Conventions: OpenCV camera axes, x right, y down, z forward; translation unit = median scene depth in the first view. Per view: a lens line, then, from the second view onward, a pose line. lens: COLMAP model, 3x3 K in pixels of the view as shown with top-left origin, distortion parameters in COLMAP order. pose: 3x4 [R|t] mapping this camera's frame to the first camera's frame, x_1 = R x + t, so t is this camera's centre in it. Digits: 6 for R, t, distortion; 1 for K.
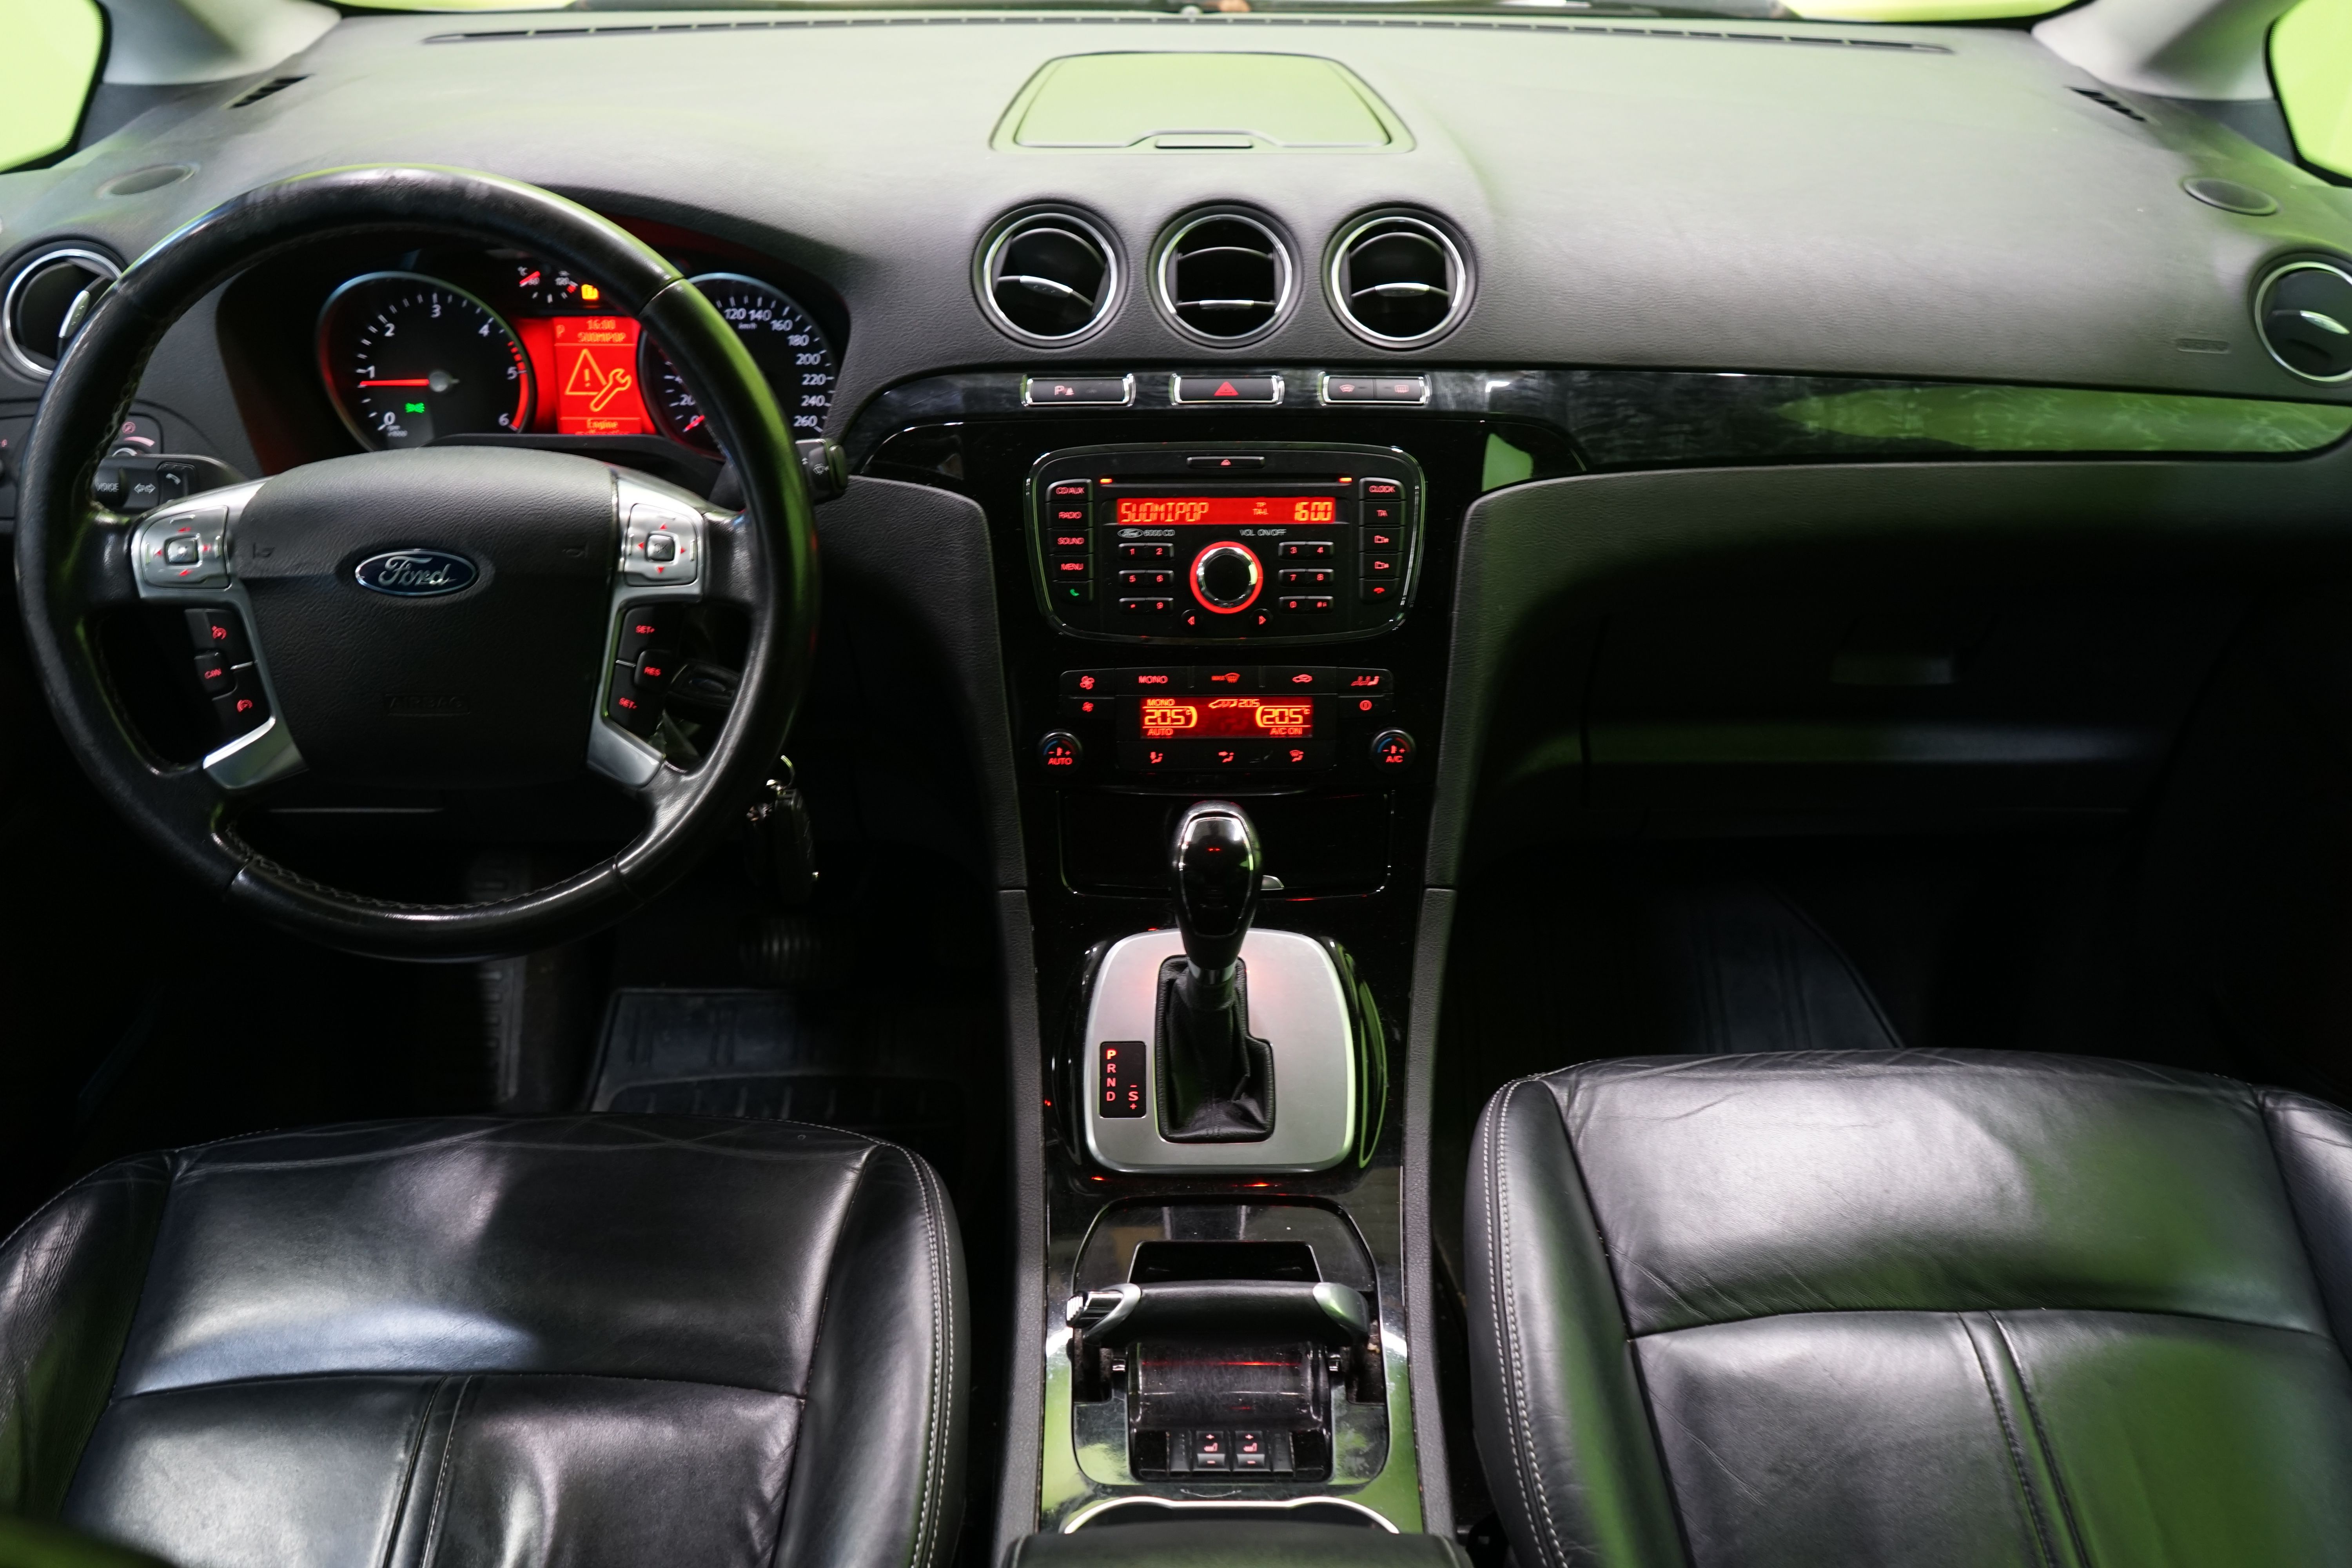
lens RADIAL K [[1871.5, 0, 1176.3], [0, 1871.5, 771.1], [0, 0, 1]] dist [0.007016, -0.001550]
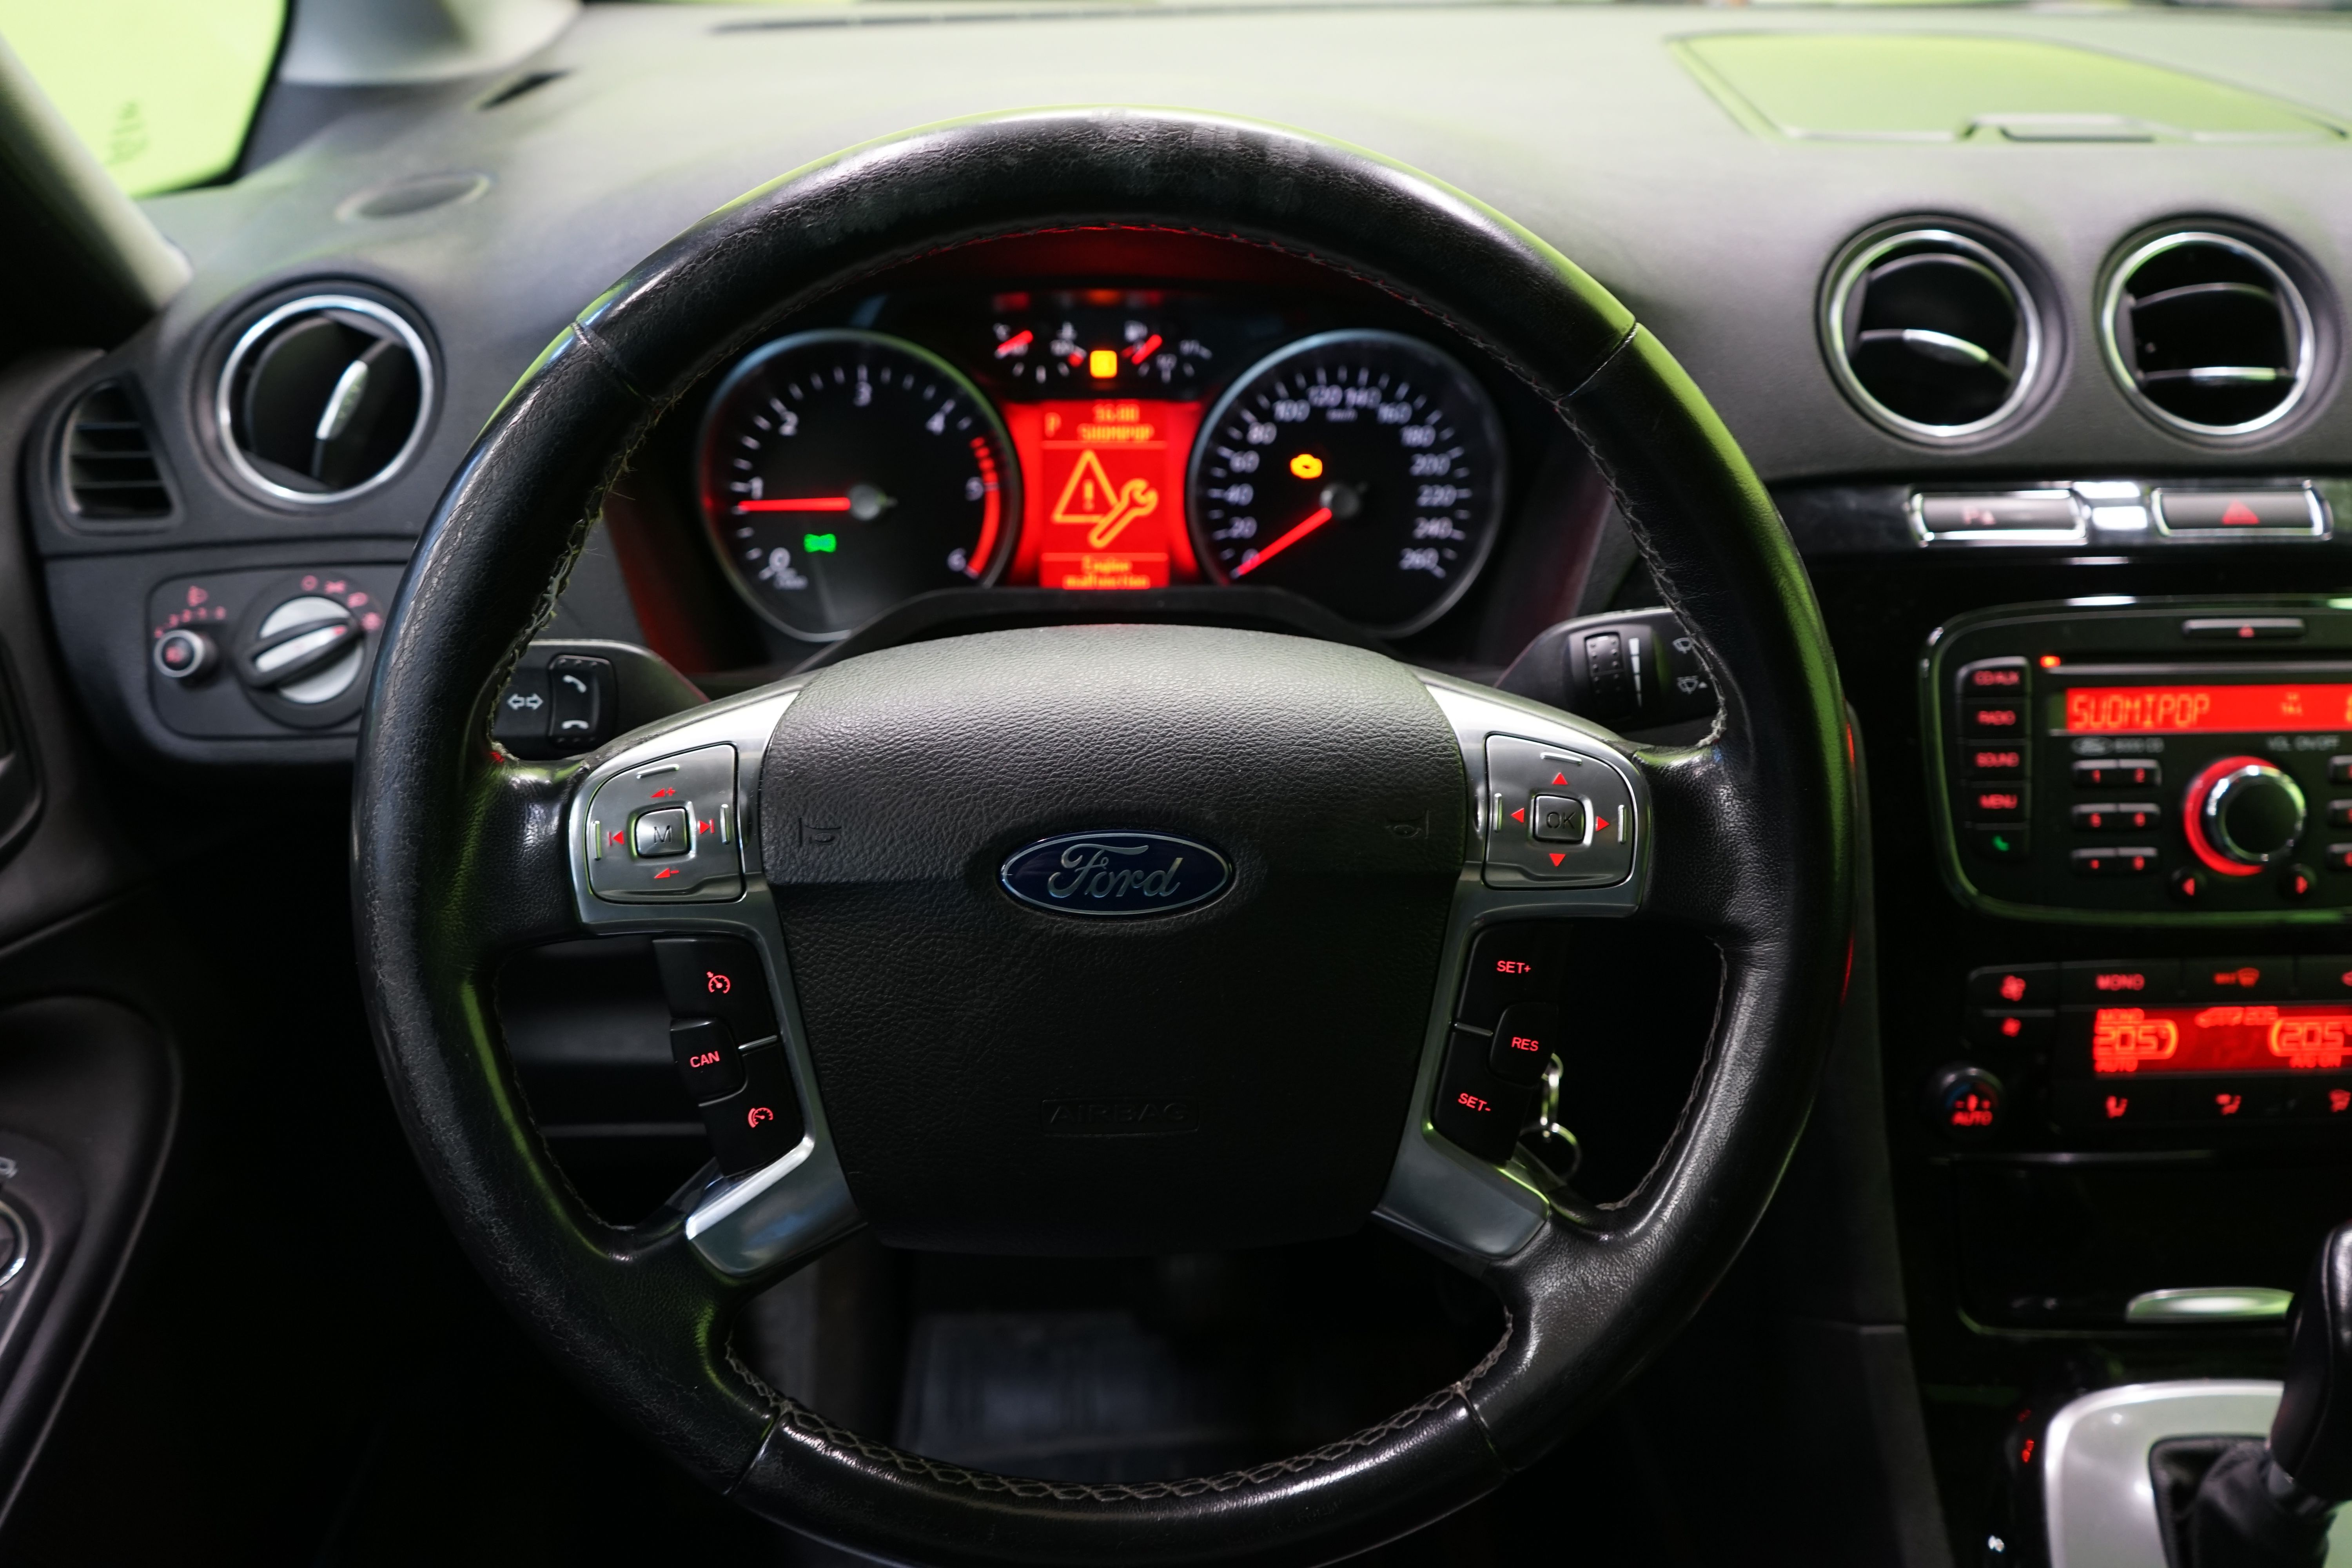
lens RADIAL K [[1886.8, 0, 1186.6], [0, 1886.8, 781.4], [0, 0, 1]] dist [-0.030608, 0.047033]
pose [[0.999433, -0.009886, 0.032176, -0.335390], [0.011375, 0.998857, -0.046434, -0.089043], [-0.031680, 0.046774, 0.998403, 0.390776]]
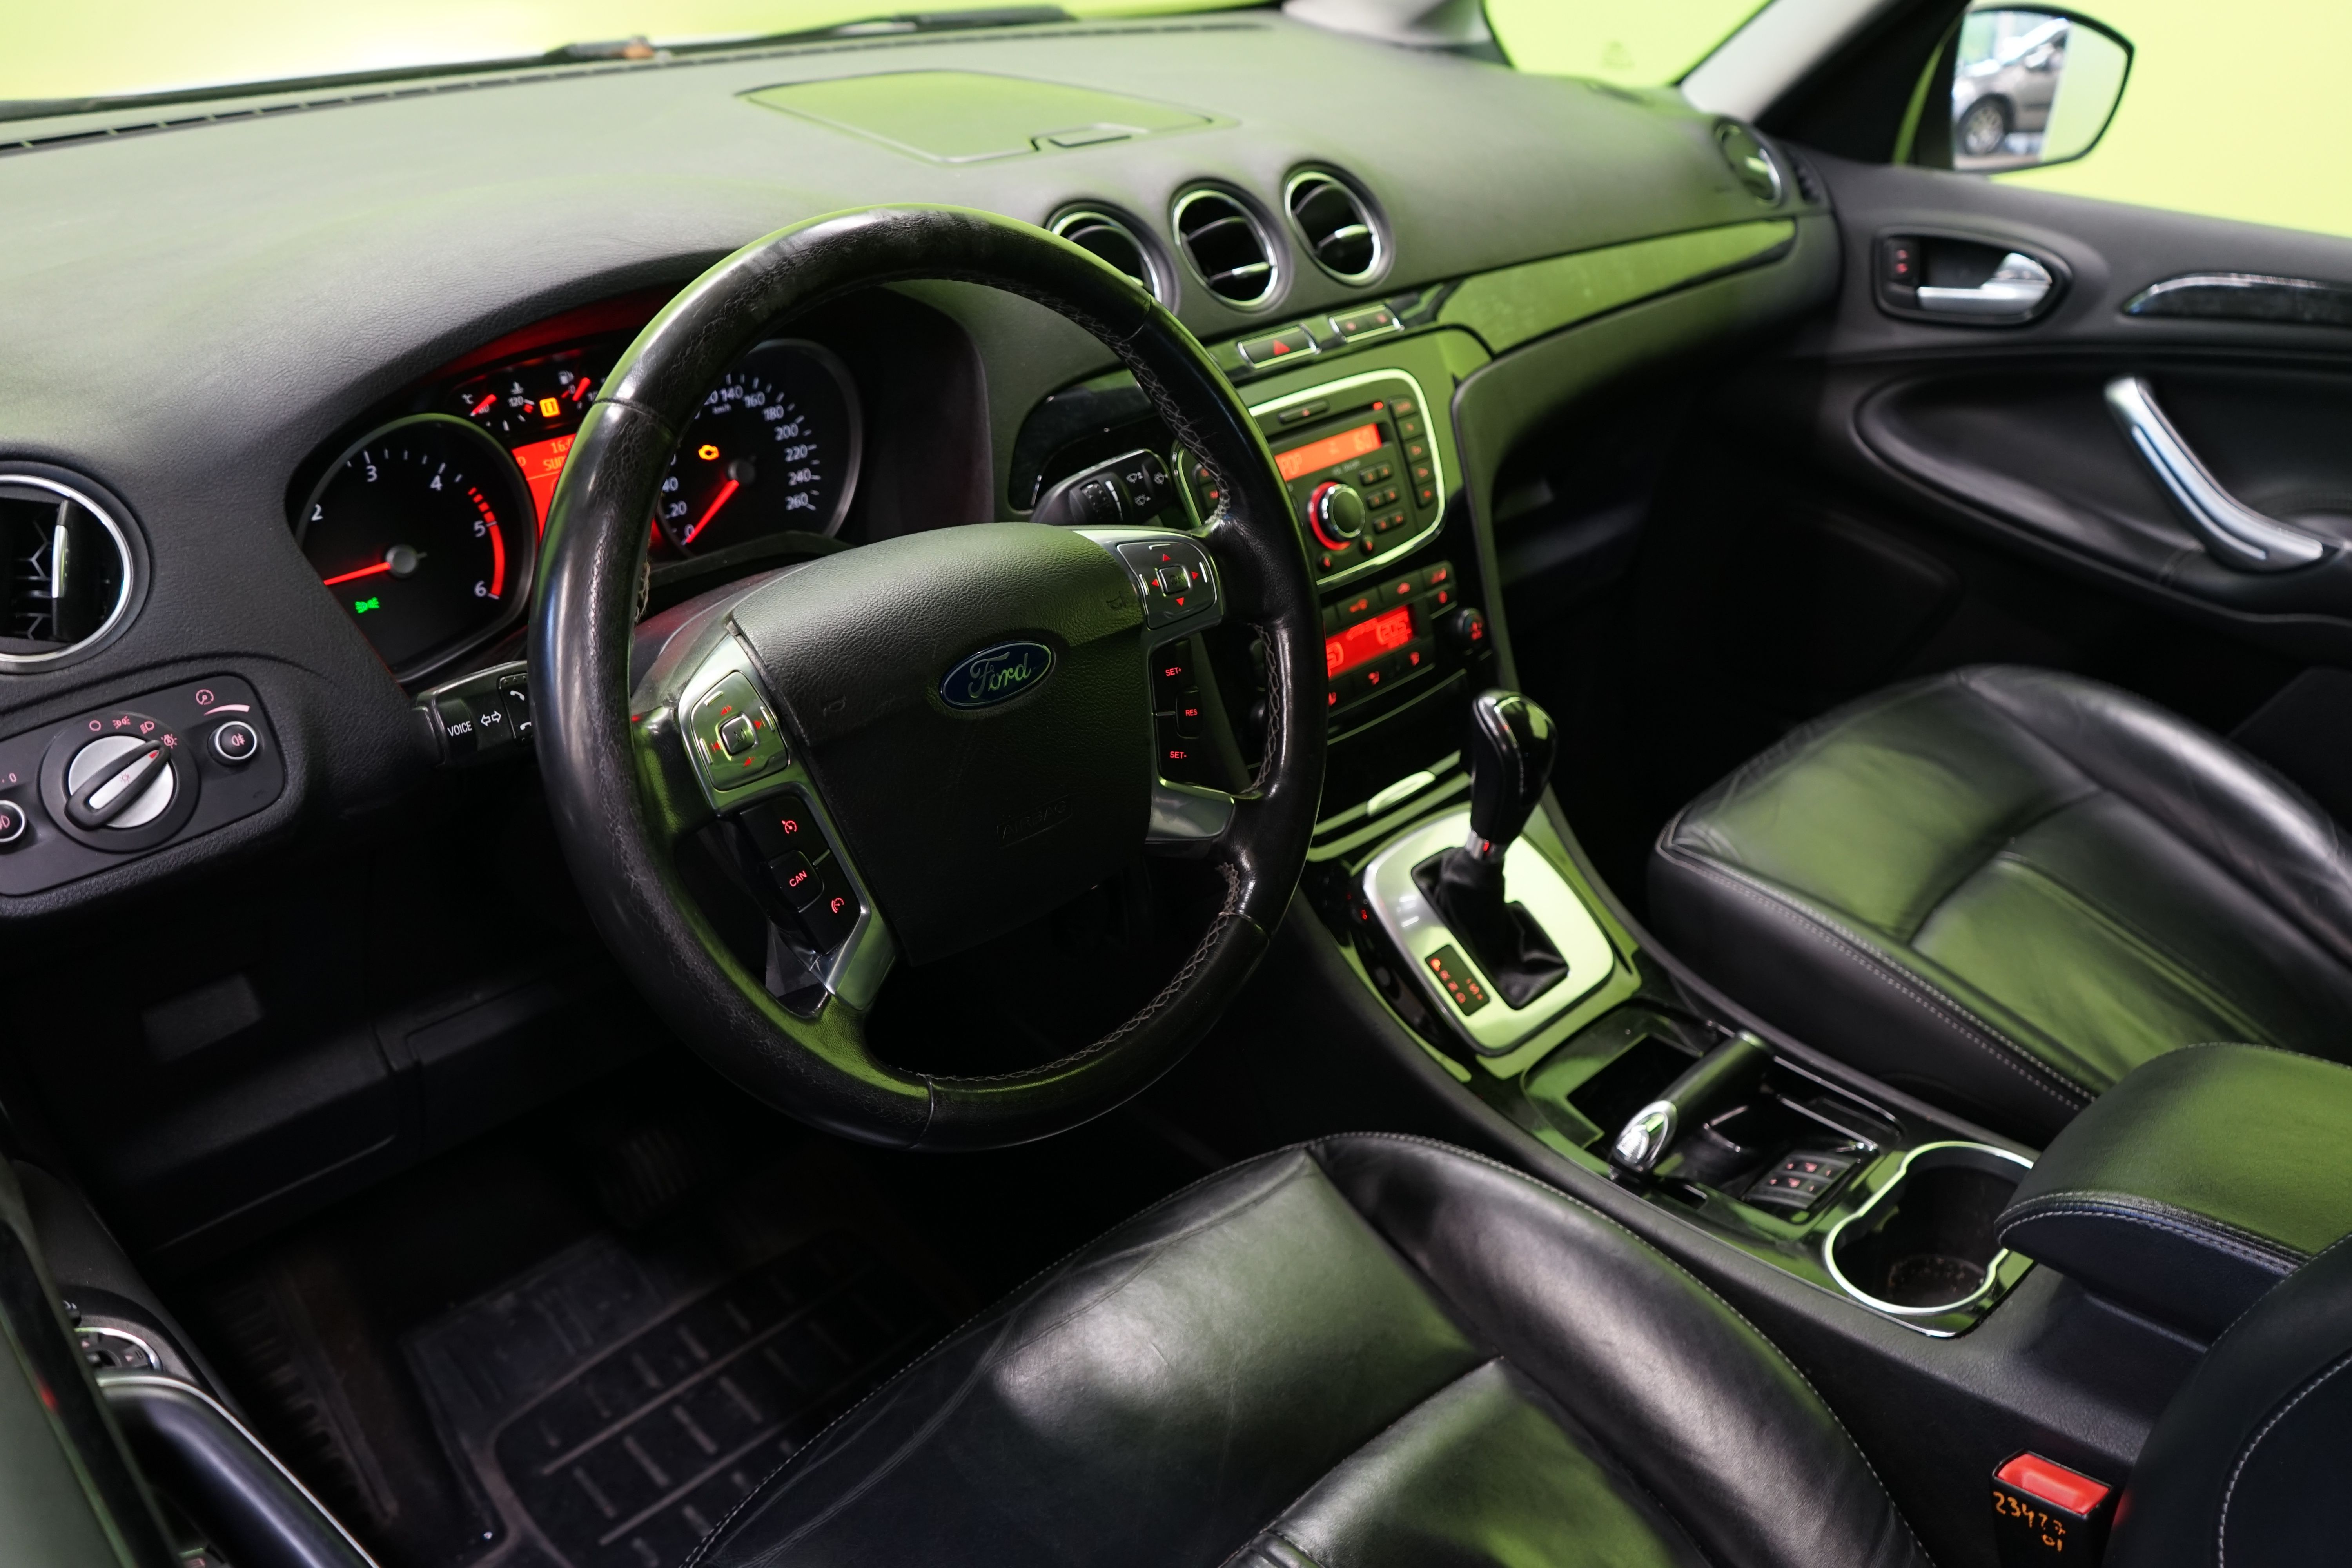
lens RADIAL K [[1886.8, 0, 1186.6], [0, 1886.8, 781.4], [0, 0, 1]] dist [-0.030608, 0.047033]
pose [[0.702218, -0.327906, 0.631956, -0.752495], [0.350149, 0.931918, 0.094469, -0.092551], [-0.619908, 0.154941, 0.769225, 0.246408]]
